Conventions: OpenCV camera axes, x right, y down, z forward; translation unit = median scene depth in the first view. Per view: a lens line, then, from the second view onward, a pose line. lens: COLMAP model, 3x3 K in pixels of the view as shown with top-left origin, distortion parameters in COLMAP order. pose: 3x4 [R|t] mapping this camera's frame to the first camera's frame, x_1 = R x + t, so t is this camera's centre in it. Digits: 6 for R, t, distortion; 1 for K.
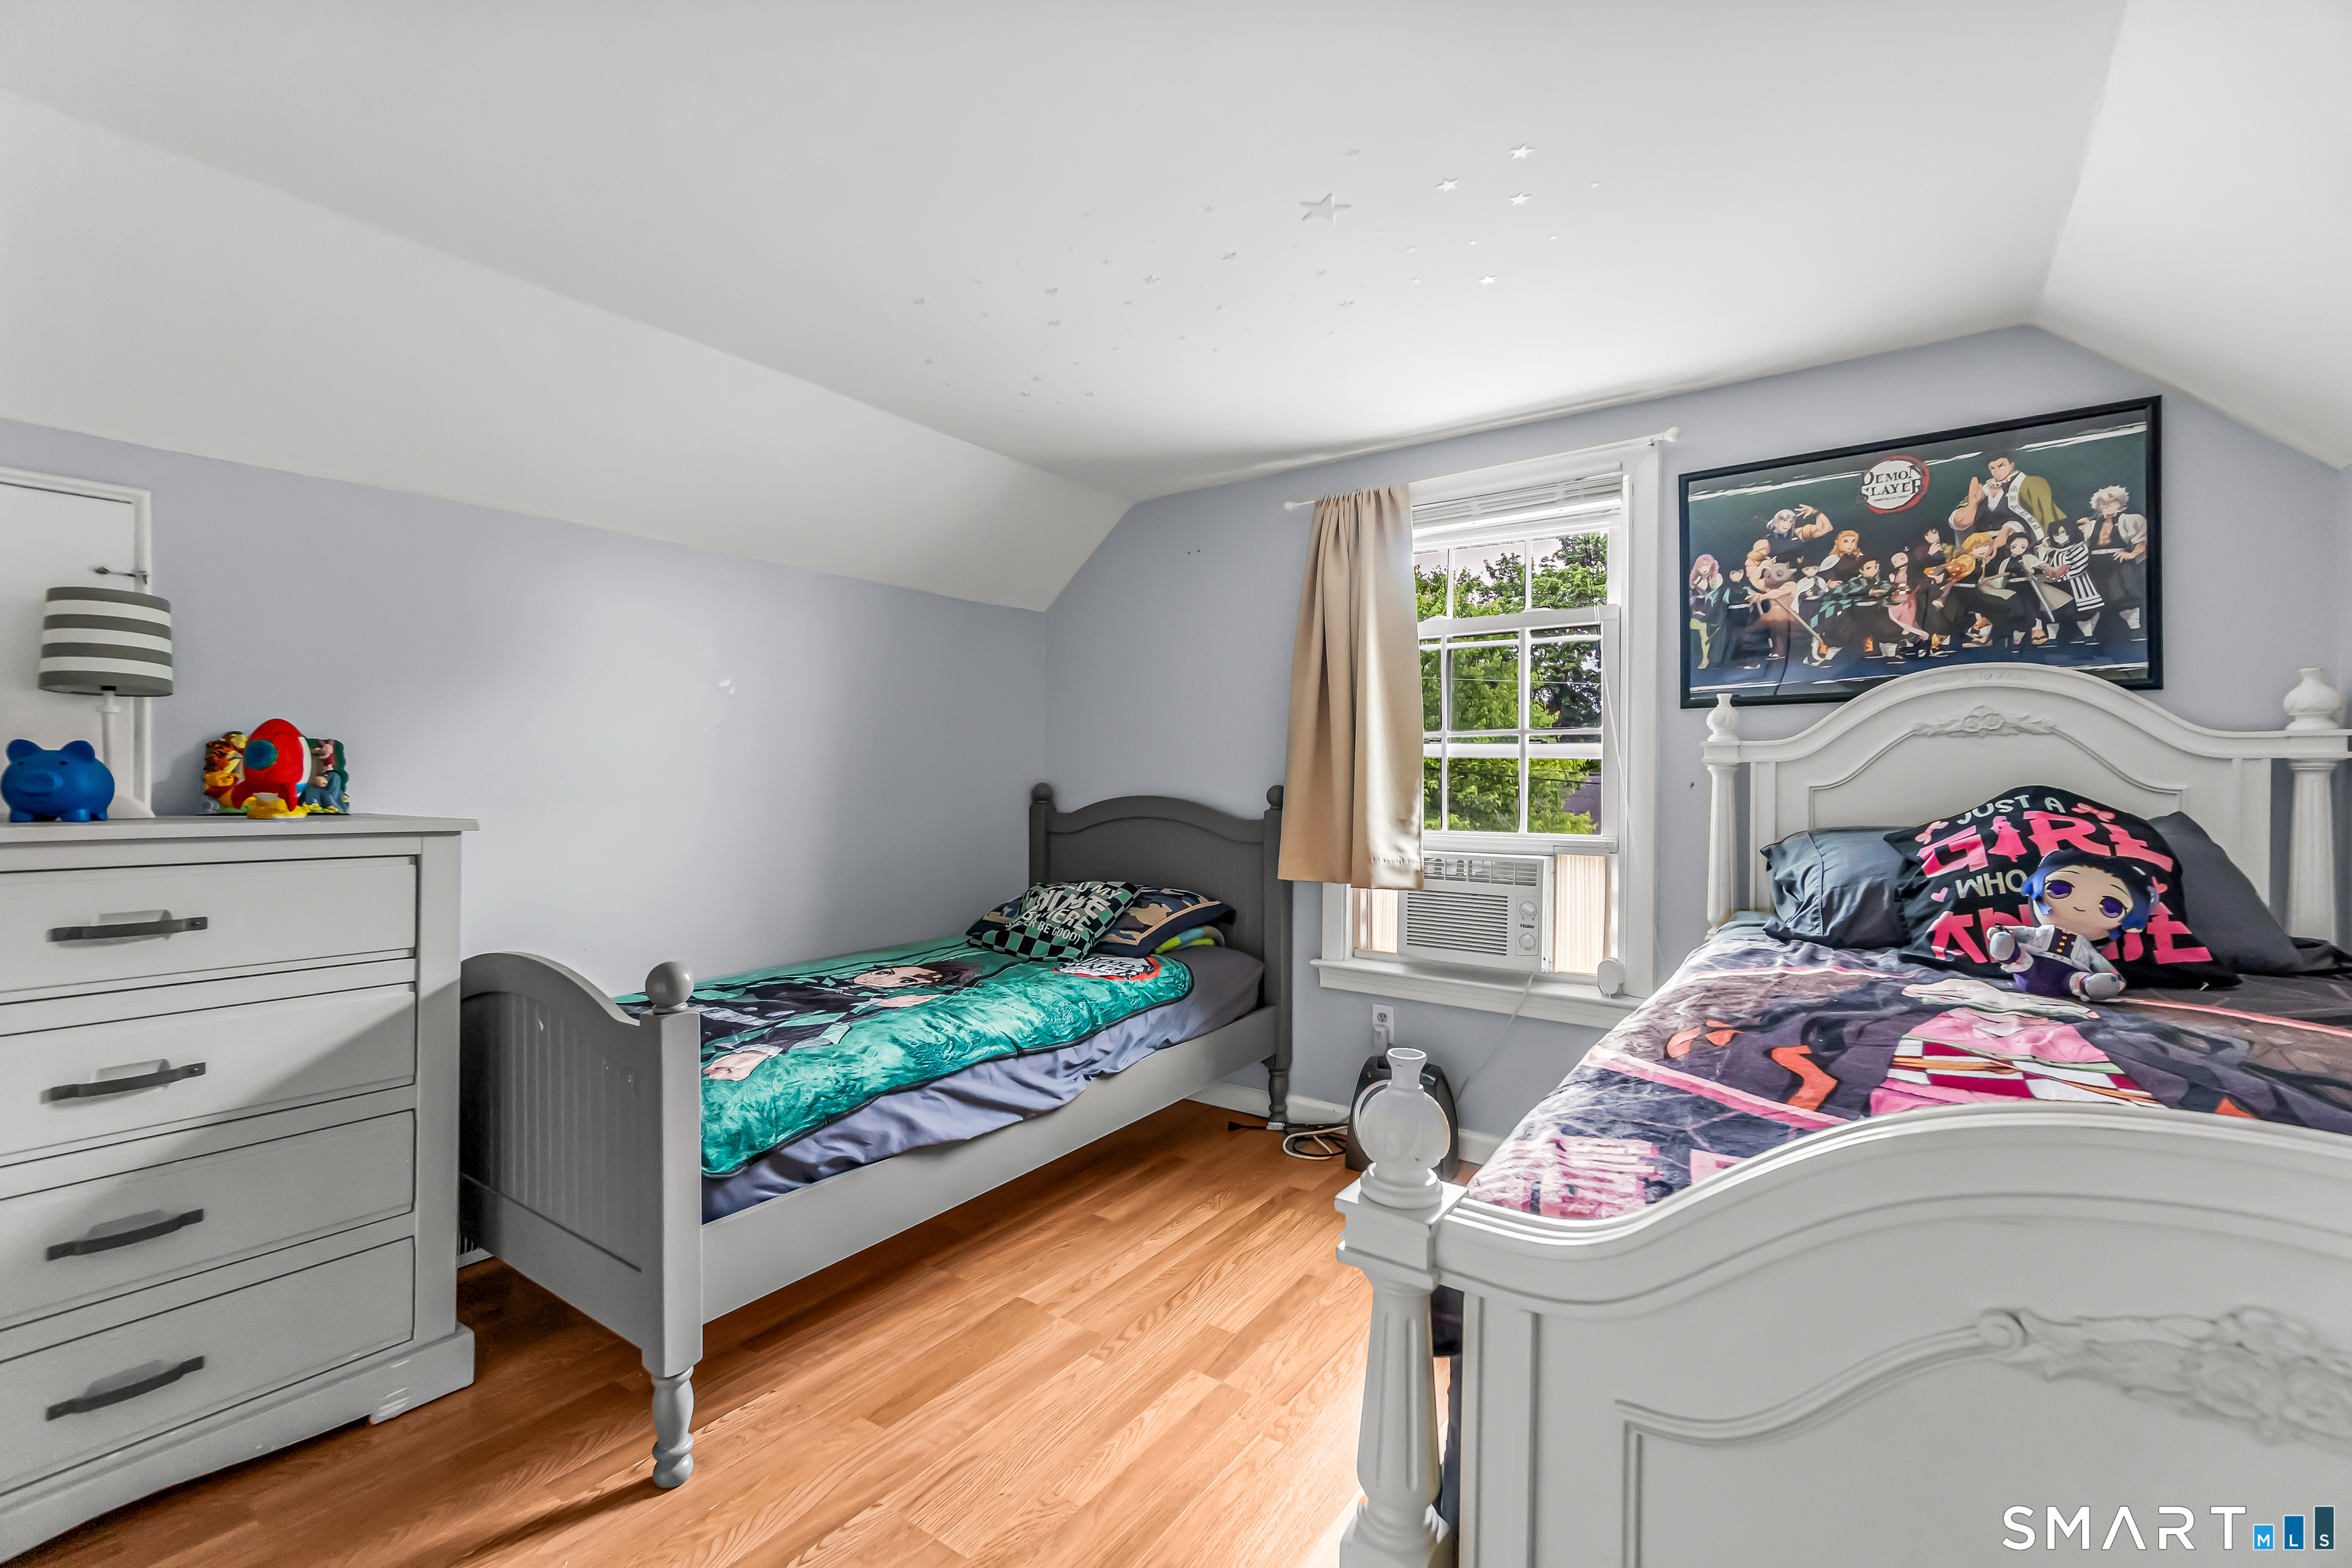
lens RADIAL K [[1028.1, 0, 1157.5], [0, 1028.1, 780.4], [0, 0, 1]] dist [0.000425, 0.002957]
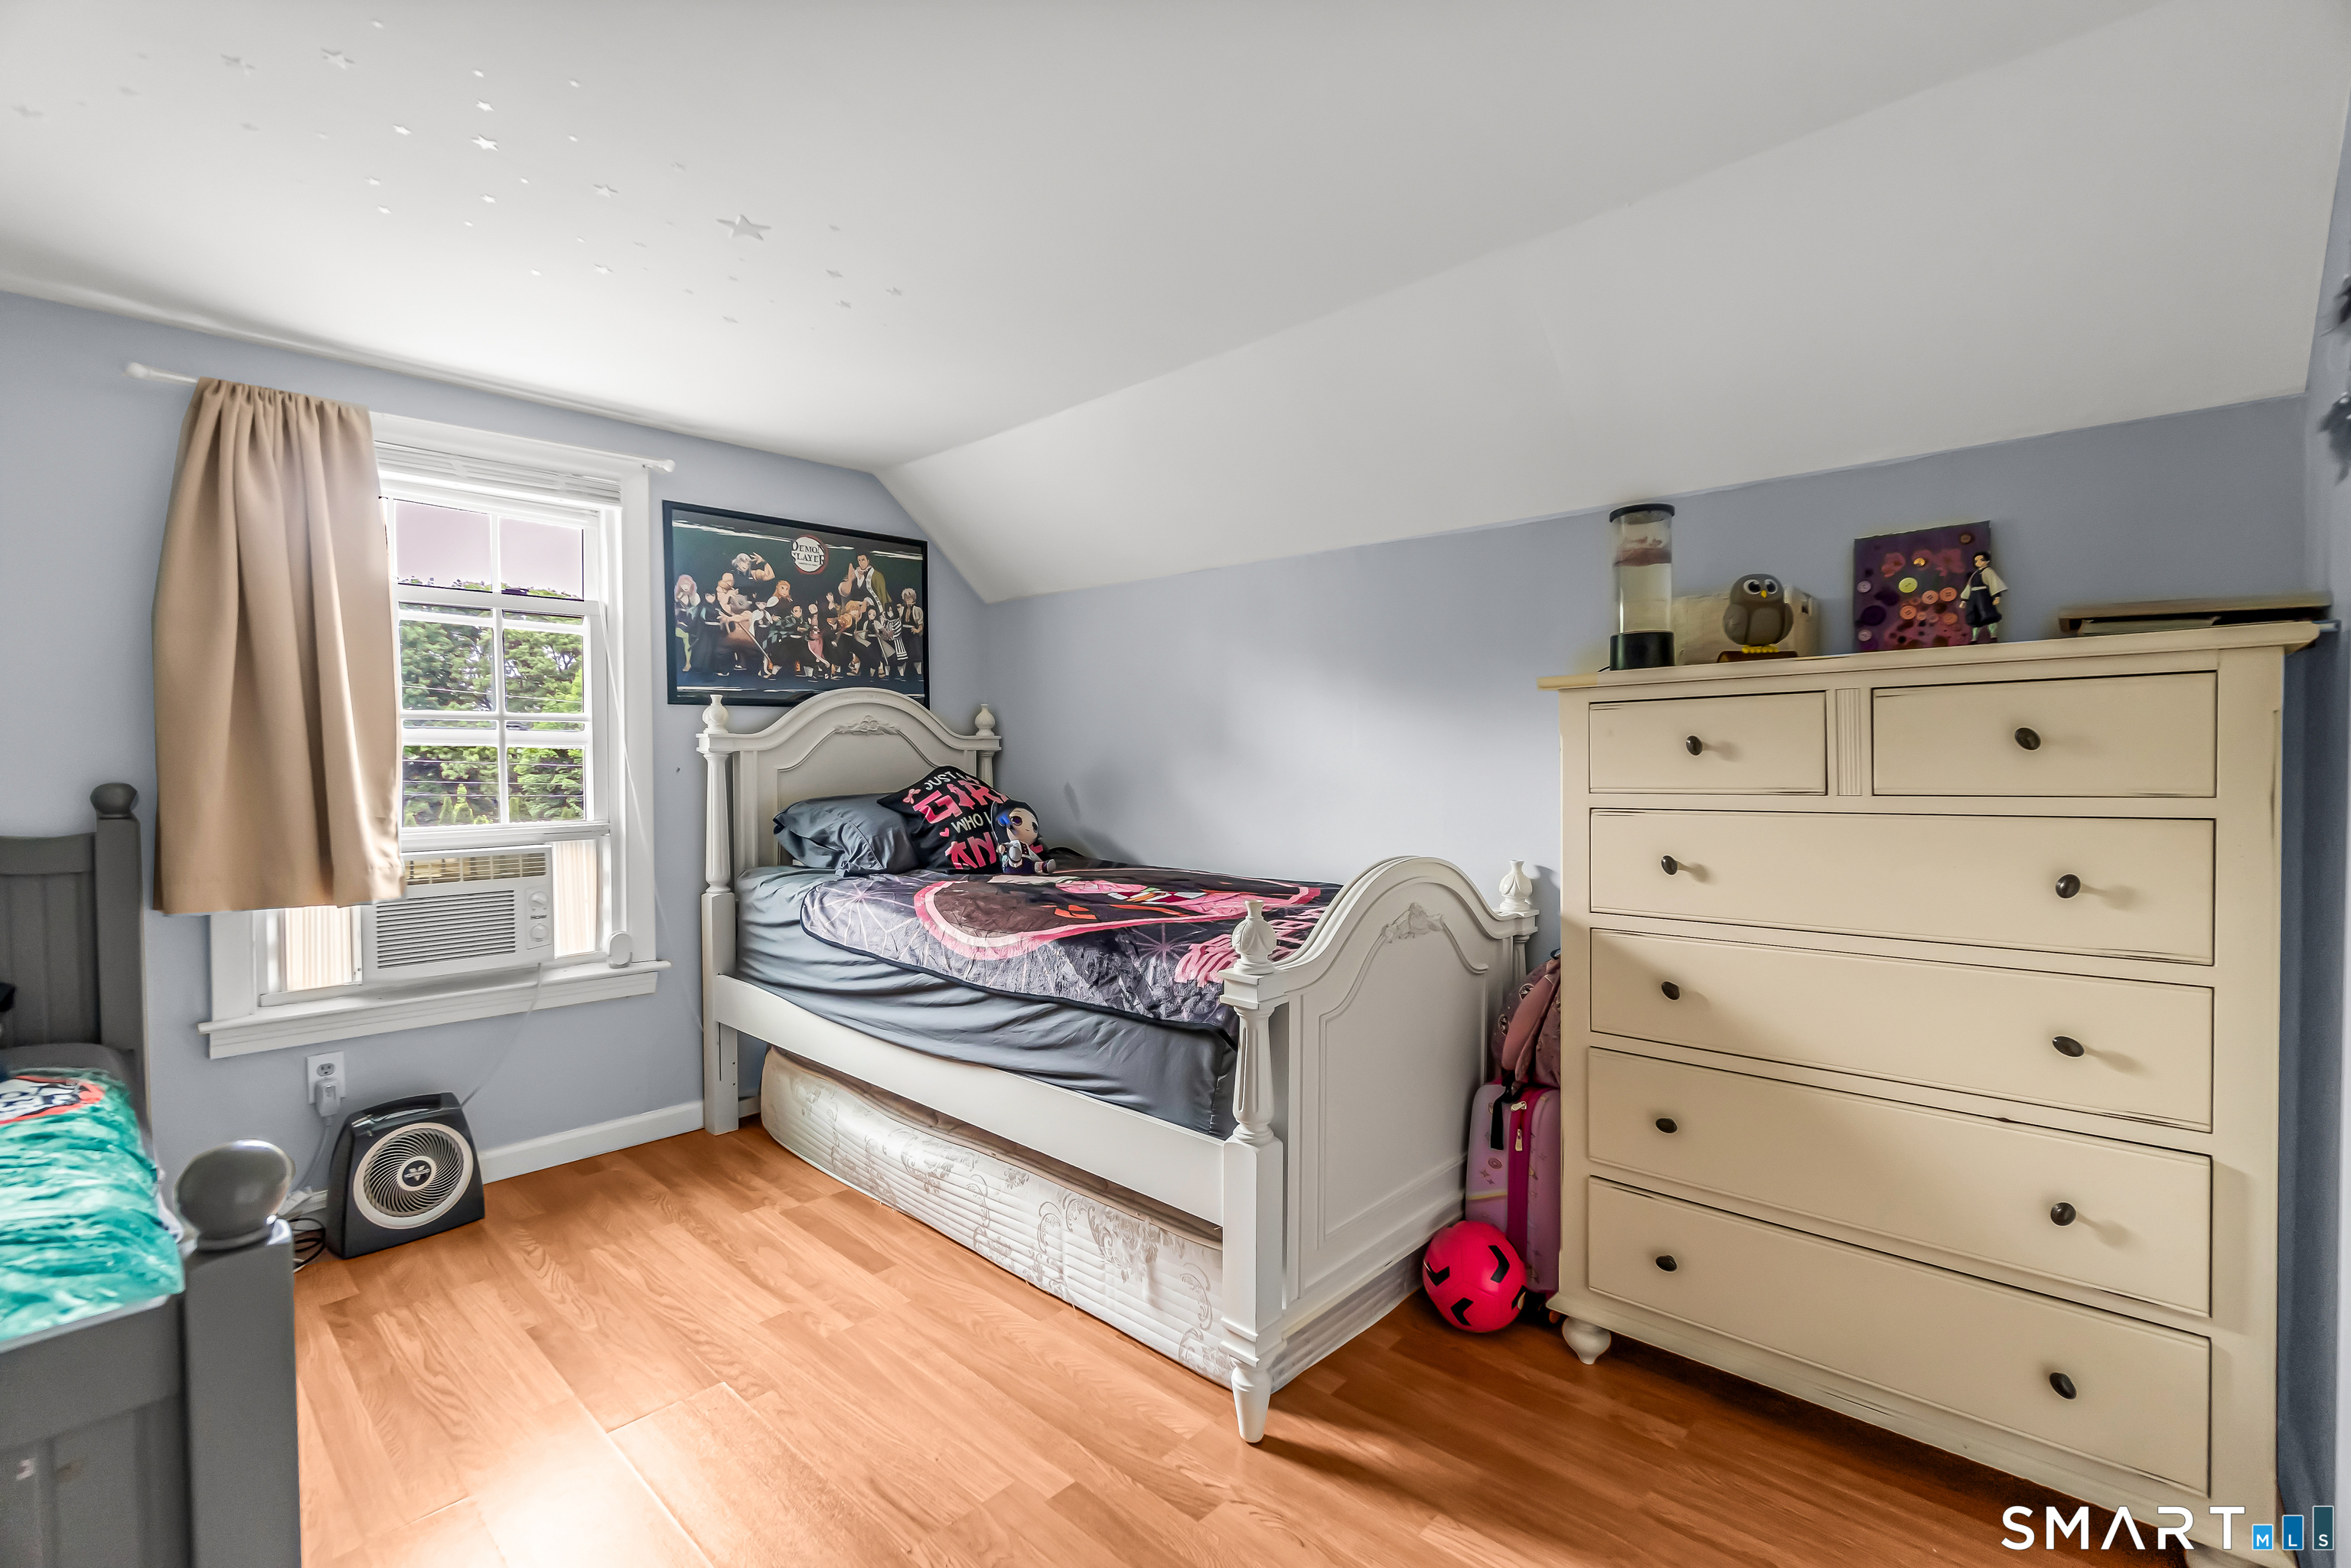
lens RADIAL K [[1027.7, 0, 1173.5], [0, 1027.7, 776.4], [0, 0, 1]] dist [0.000425, 0.002957]
pose [[0.137881, -0.021361, 0.990218, -0.616869], [0.012123, 0.999729, 0.019878, -0.005043], [-0.990375, 0.009263, 0.138102, 0.309904]]
